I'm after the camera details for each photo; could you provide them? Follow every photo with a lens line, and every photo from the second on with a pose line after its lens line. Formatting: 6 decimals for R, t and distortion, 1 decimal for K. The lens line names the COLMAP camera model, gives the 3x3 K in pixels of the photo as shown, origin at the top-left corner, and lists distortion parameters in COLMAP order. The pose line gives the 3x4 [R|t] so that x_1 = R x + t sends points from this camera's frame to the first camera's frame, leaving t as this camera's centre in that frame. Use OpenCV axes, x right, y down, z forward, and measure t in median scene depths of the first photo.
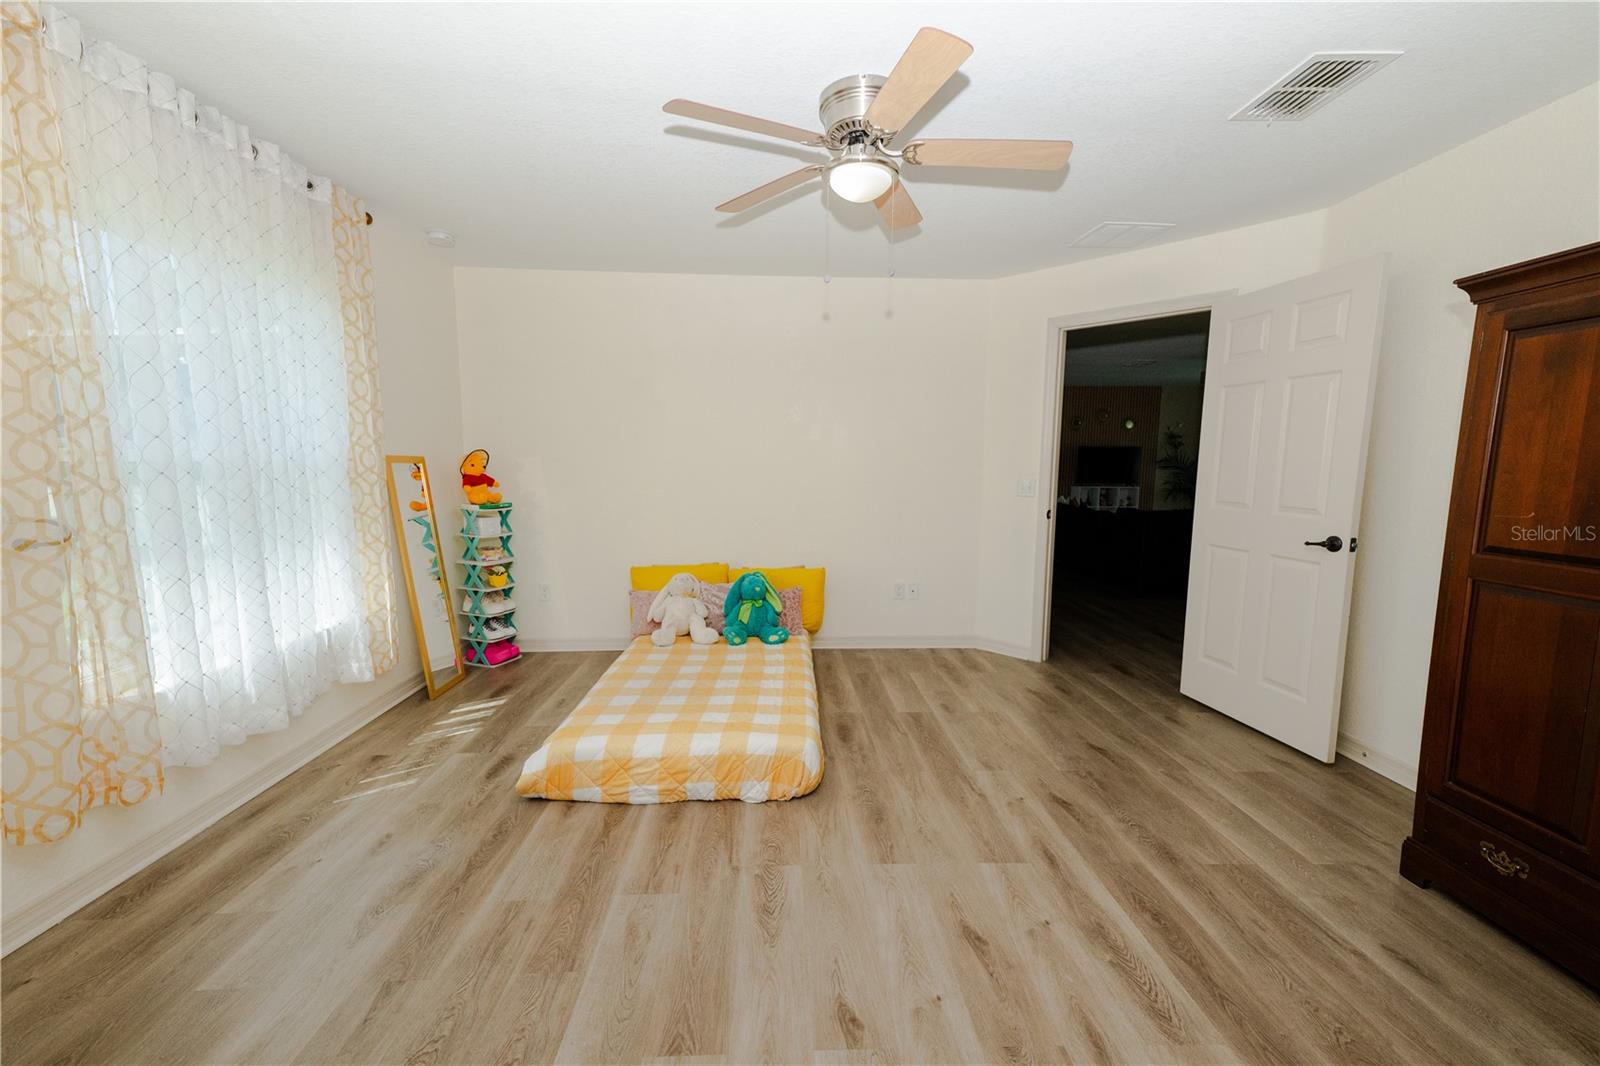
lens RADIAL K [[627.7, 0, 802.4], [0, 627.7, 537.0], [0, 0, 1]] dist [0.021751, -0.000930]
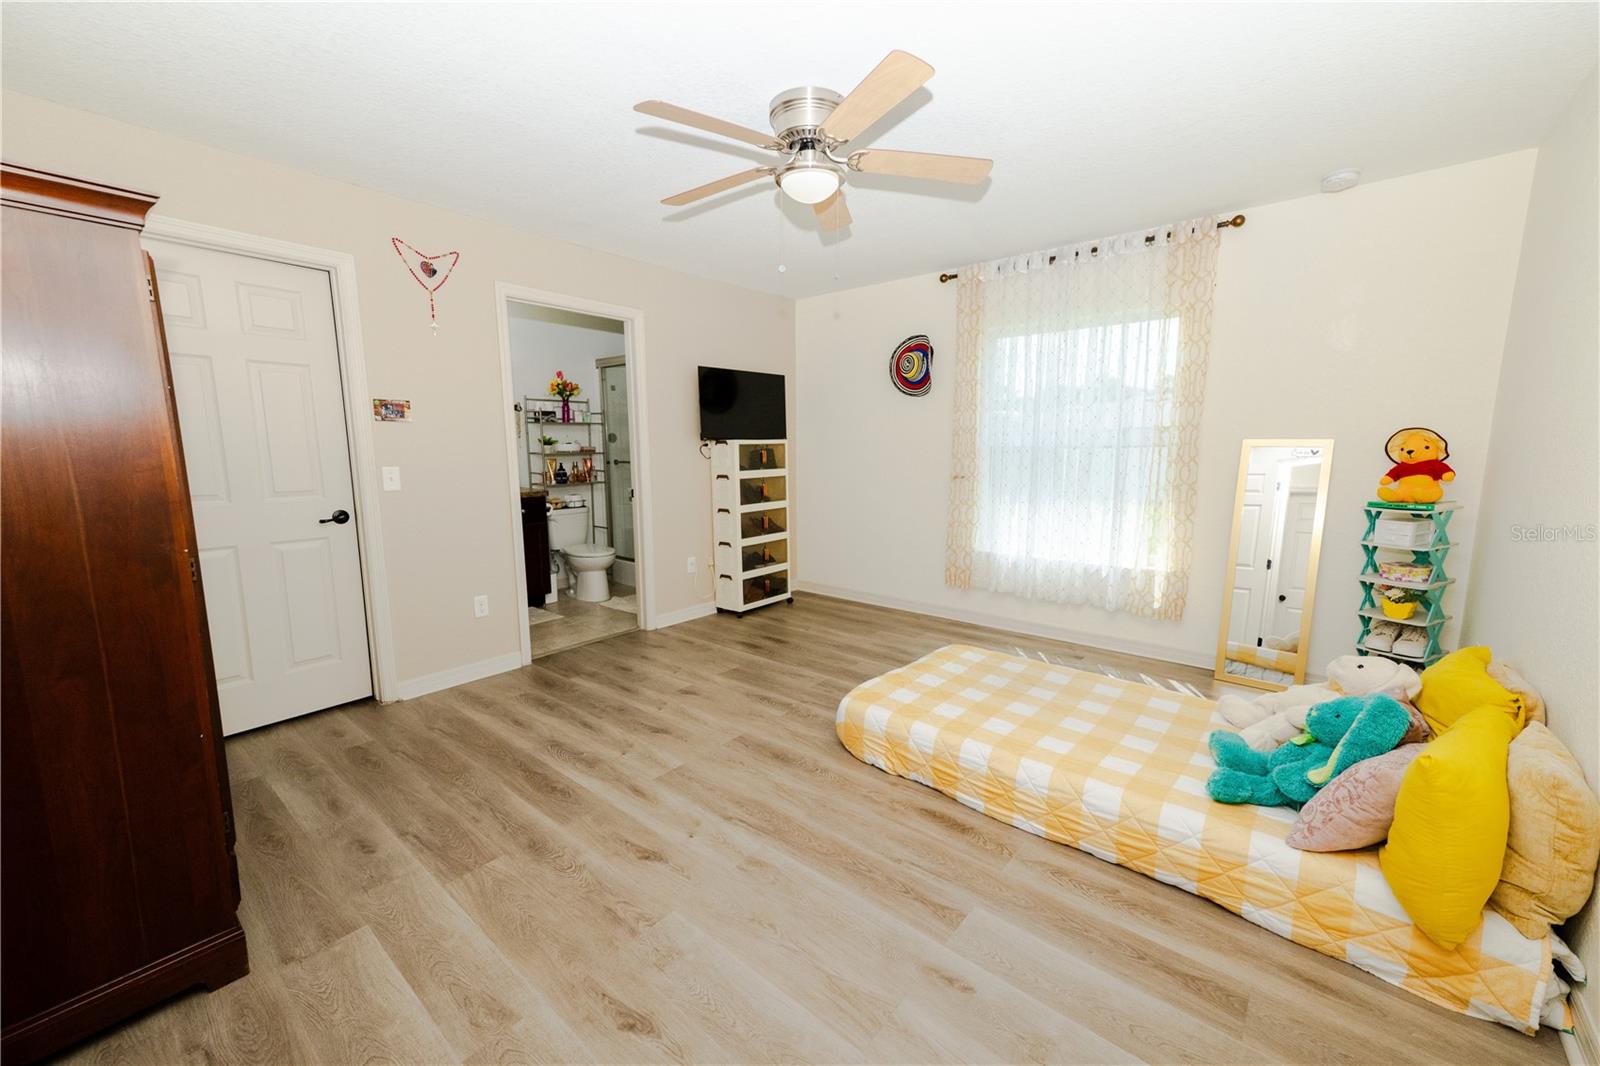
lens RADIAL K [[627.7, 0, 802.5], [0, 627.7, 533.6], [0, 0, 1]] dist [0.021751, -0.000930]
pose [[-0.670330, 0.102295, -0.734979, 0.988458], [-0.090391, 0.971821, 0.217699, -0.223823], [0.736537, 0.212366, -0.642194, 1.864578]]
